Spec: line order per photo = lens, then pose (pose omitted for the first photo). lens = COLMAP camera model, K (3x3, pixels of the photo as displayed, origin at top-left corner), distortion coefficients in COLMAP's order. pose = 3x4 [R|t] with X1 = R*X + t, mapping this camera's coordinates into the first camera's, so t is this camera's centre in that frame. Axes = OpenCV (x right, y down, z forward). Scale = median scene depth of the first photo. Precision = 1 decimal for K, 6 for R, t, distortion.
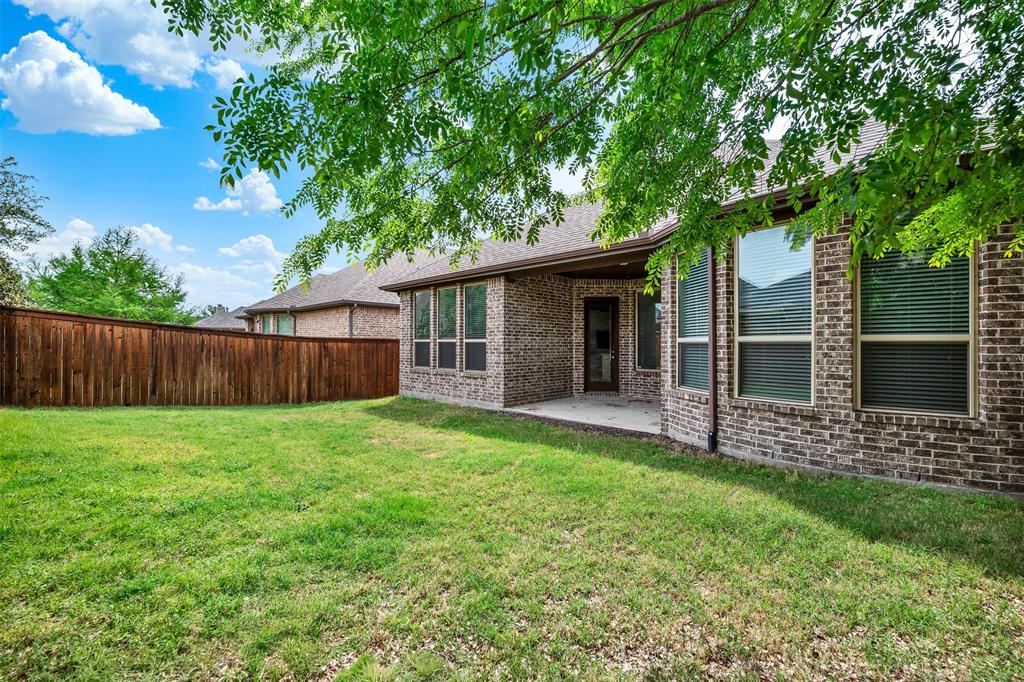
lens RADIAL K [[418.0, 0, 521.7], [0, 418.0, 342.0], [0, 0, 1]] dist [-0.002939, 0.001138]
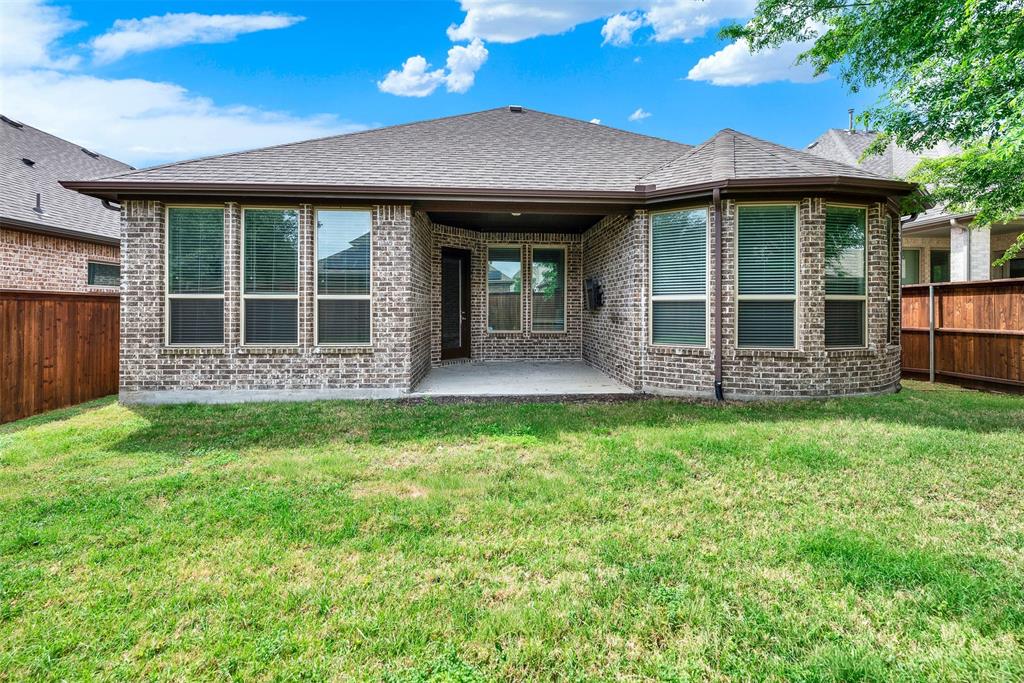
lens RADIAL K [[418.0, 0, 535.9], [0, 418.0, 305.3], [0, 0, 1]] dist [-0.002939, 0.001138]
pose [[0.682079, -0.000284, 0.731278, -0.562415], [-0.002558, 0.999993, 0.002774, 0.010638], [-0.731274, -0.003763, 0.682074, 0.501974]]
